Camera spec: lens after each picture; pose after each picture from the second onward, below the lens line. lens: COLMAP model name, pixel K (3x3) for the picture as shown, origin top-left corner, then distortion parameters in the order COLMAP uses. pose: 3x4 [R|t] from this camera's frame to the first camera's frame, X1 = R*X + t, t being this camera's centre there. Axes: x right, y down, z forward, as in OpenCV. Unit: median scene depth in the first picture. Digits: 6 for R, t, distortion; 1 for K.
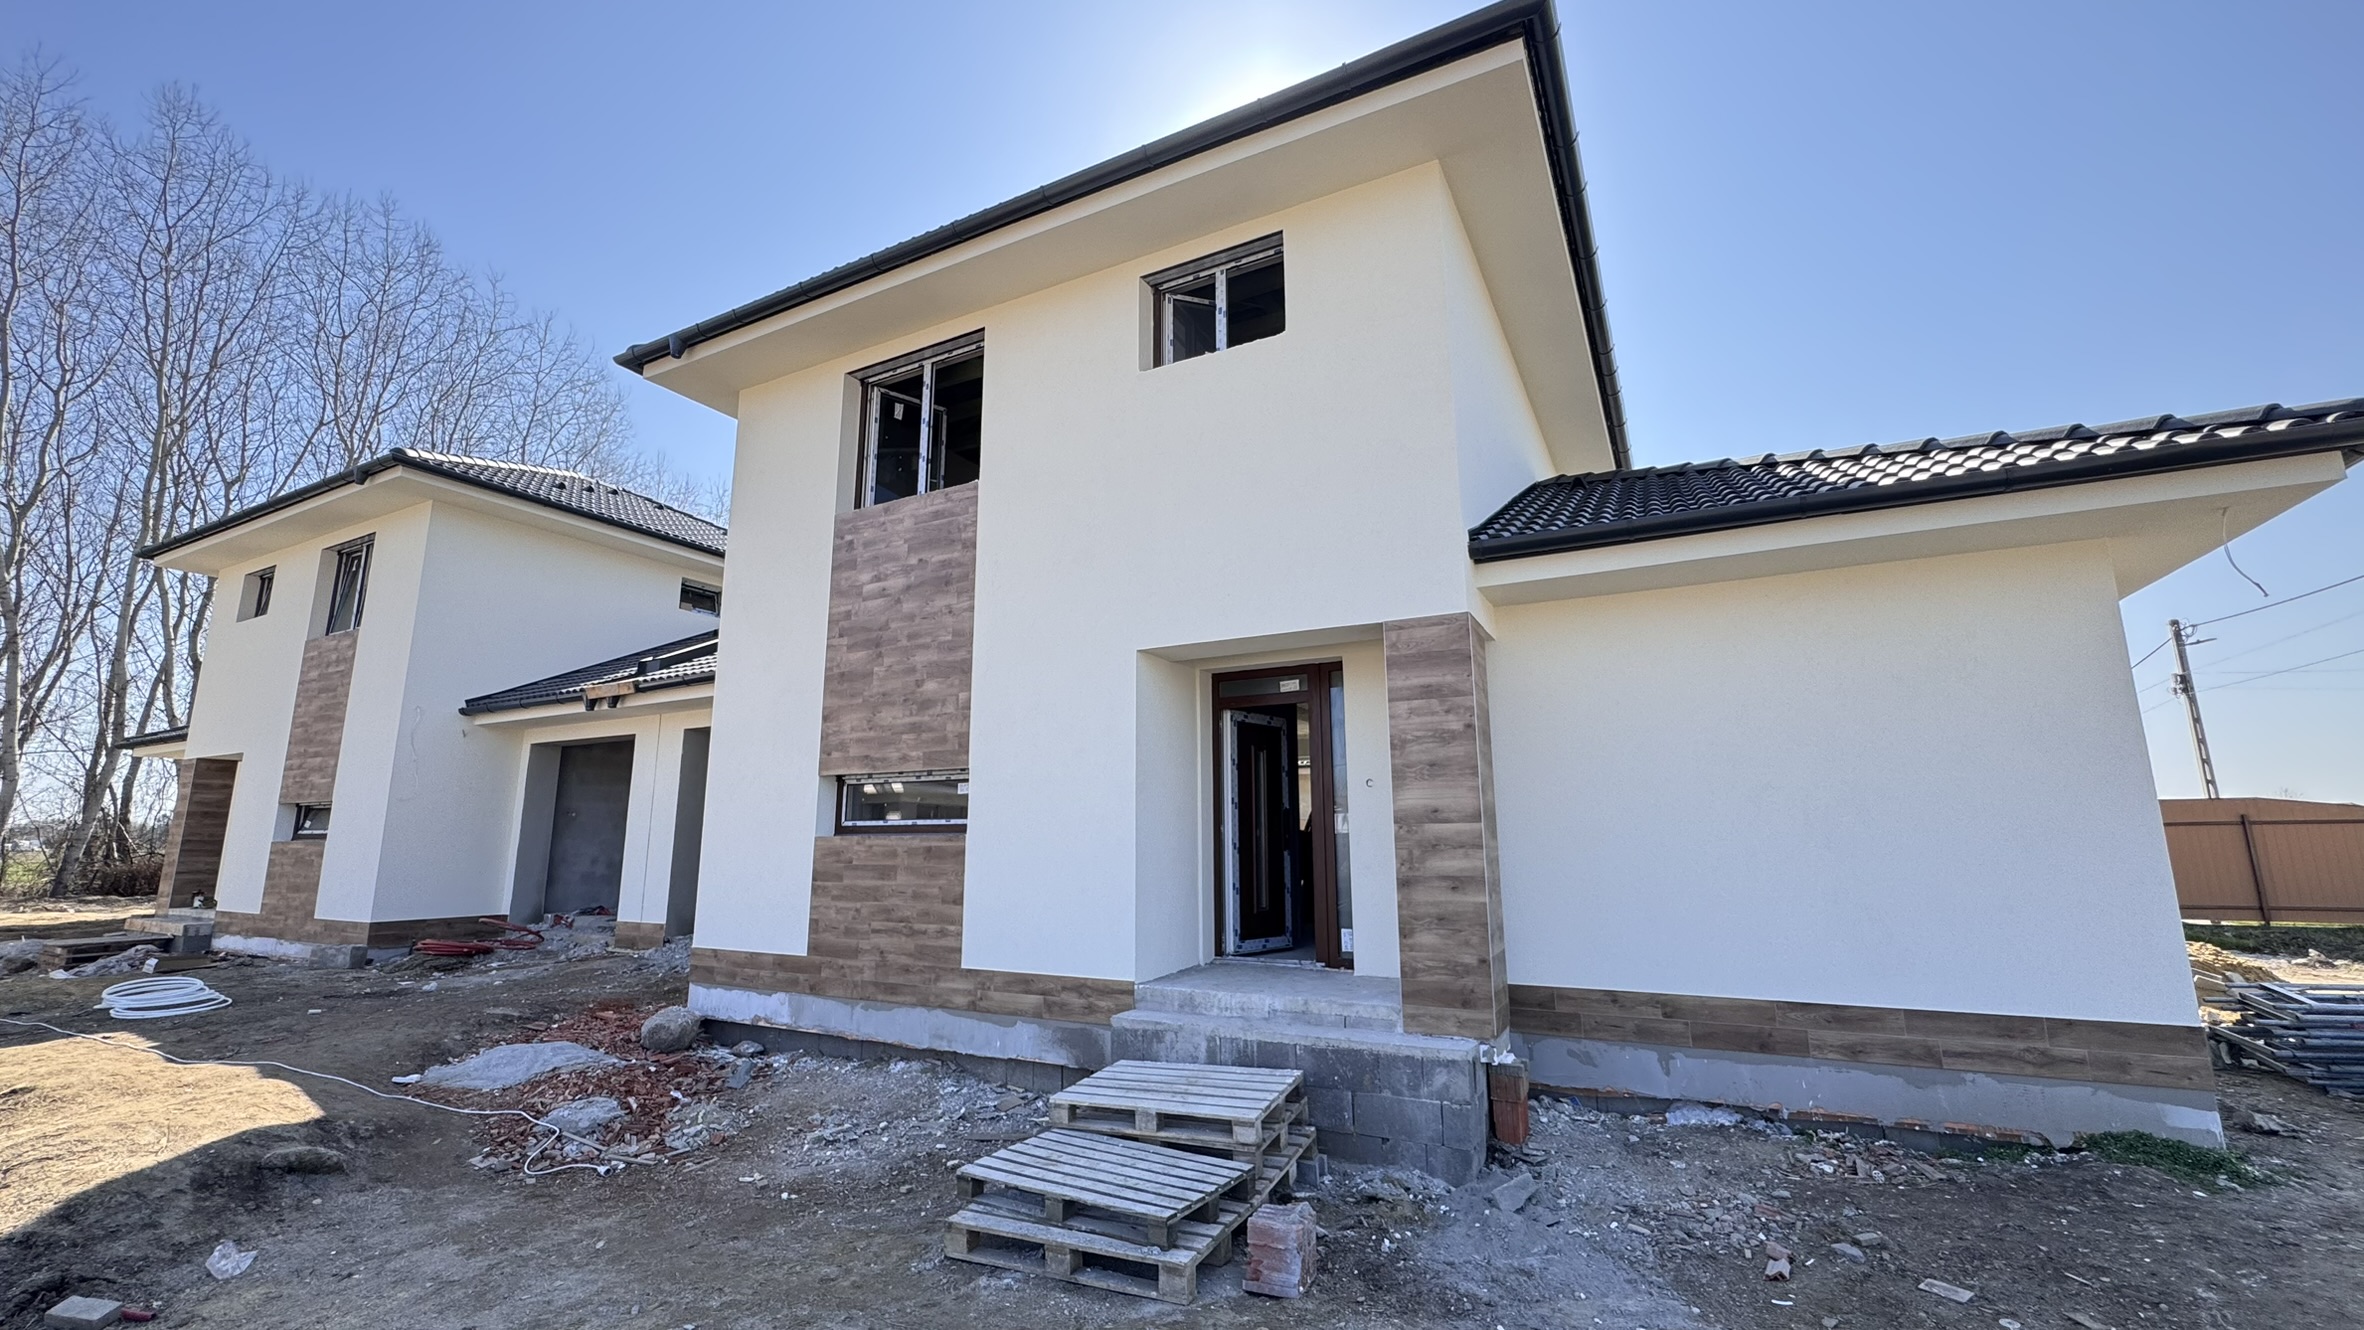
lens RADIAL K [[940.9, 0, 1182.0], [0, 940.9, 665.0], [0, 0, 1]] dist [0.000483, -0.000076]
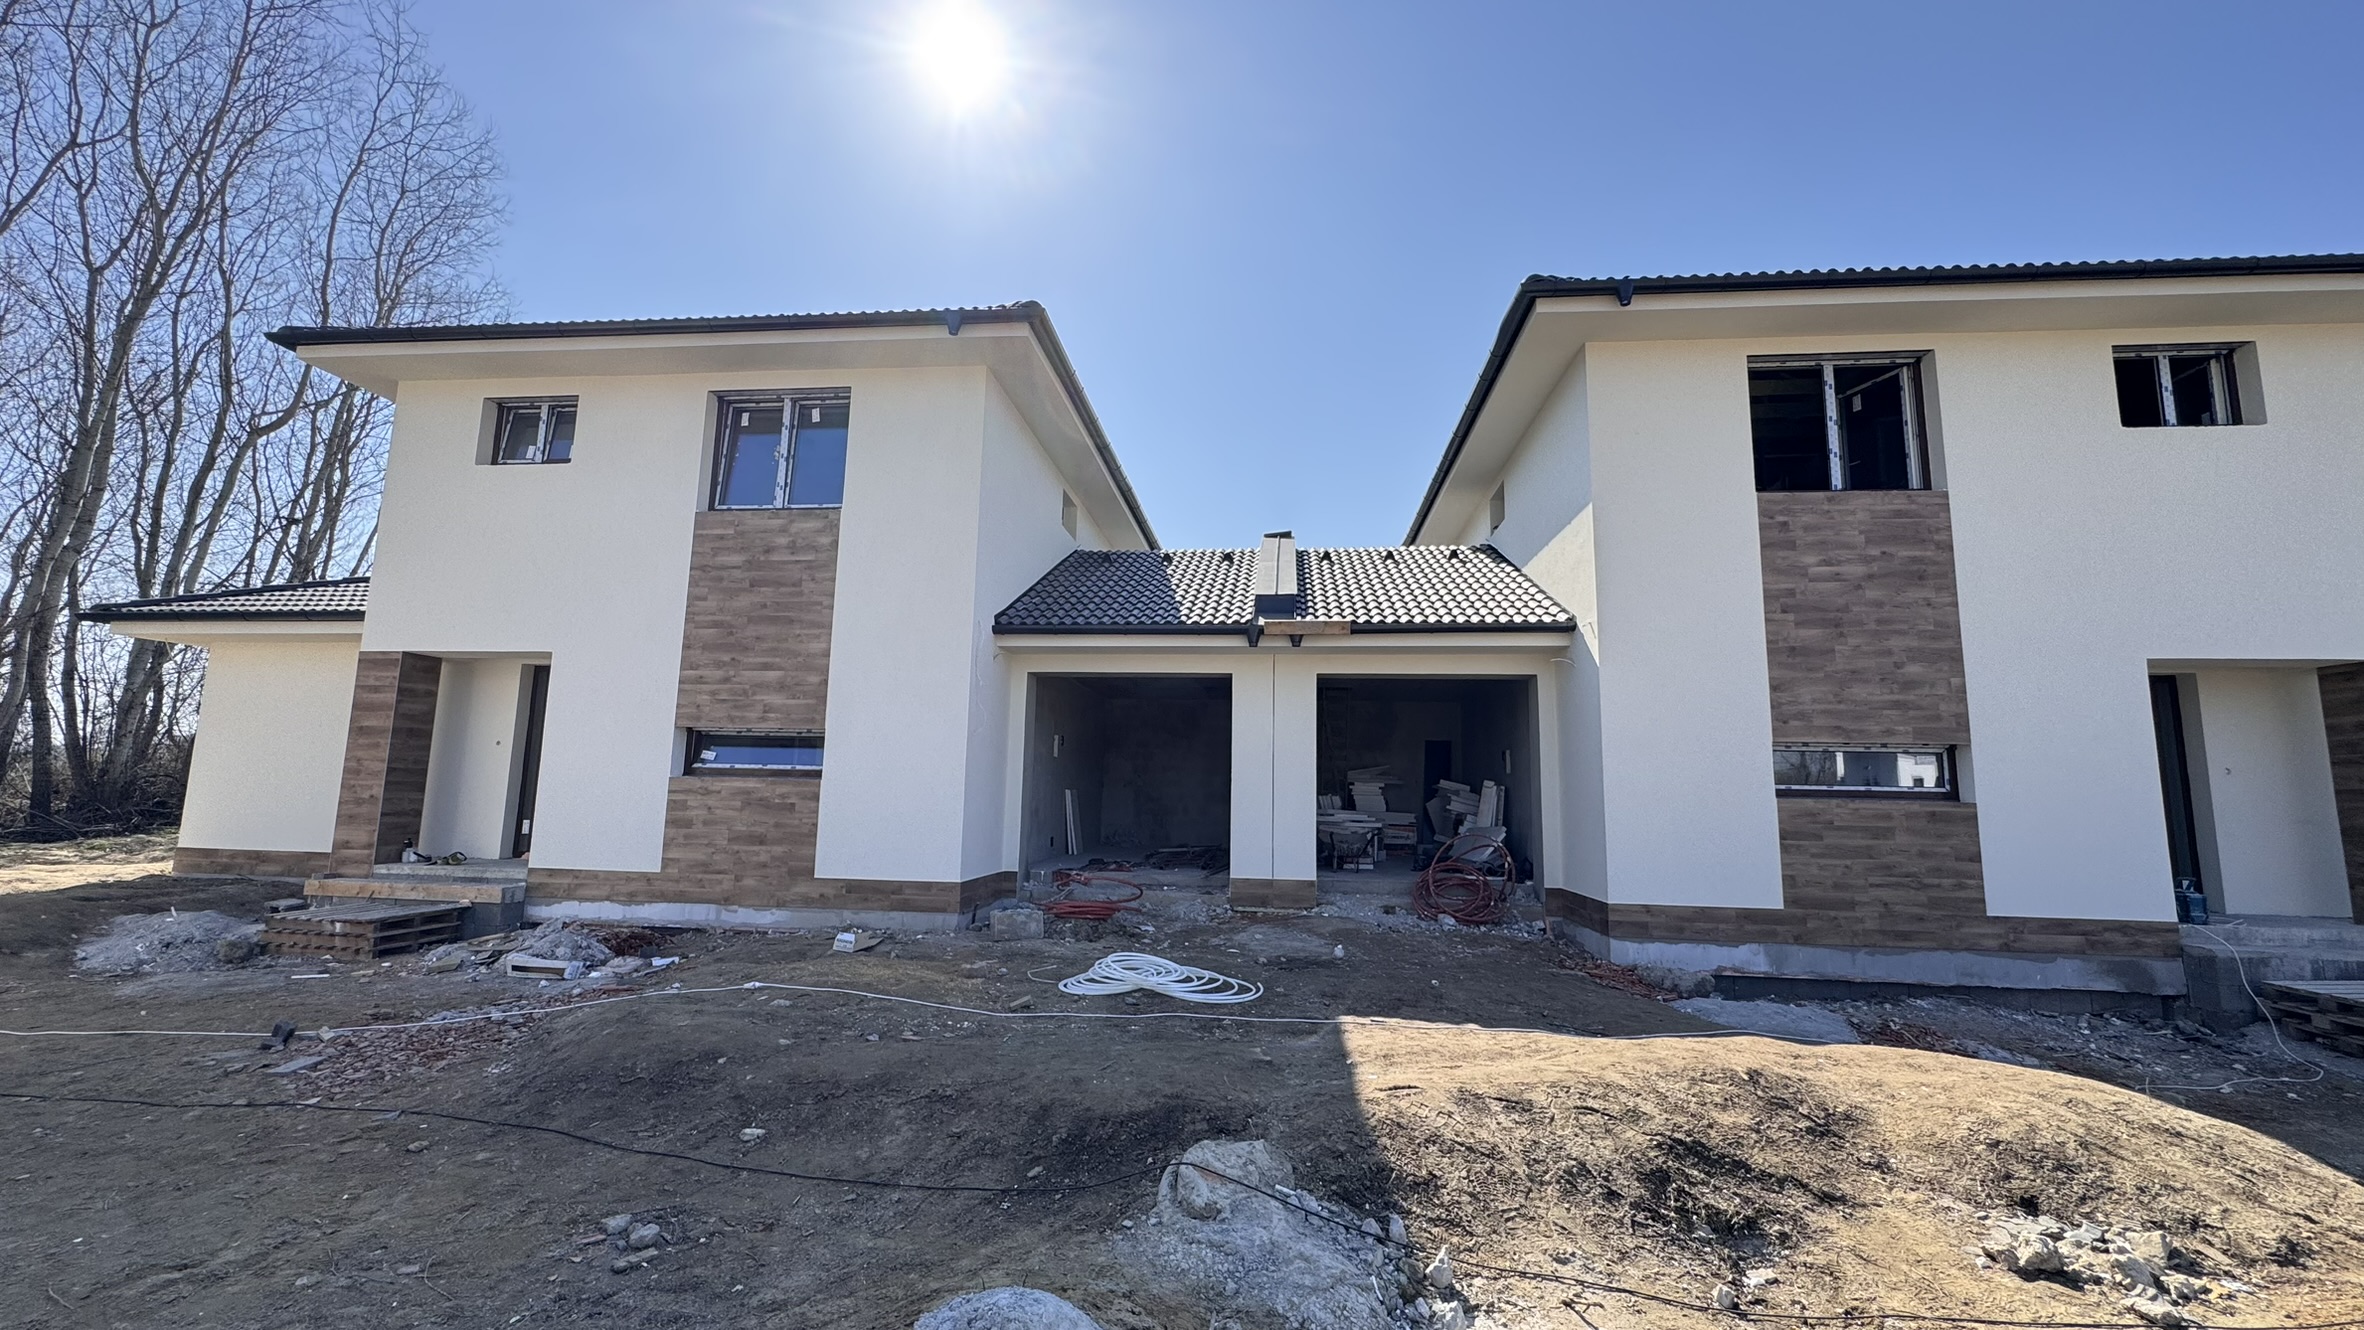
lens RADIAL K [[826.7, 0, 1189.7], [0, 826.7, 695.5], [0, 0, 1]] dist [-0.001788, -0.000229]
pose [[0.921409, 0.071825, 0.381900, -1.414943], [-0.096156, 0.994349, 0.044986, 0.091265], [-0.376510, -0.078173, 0.923108, 0.410723]]
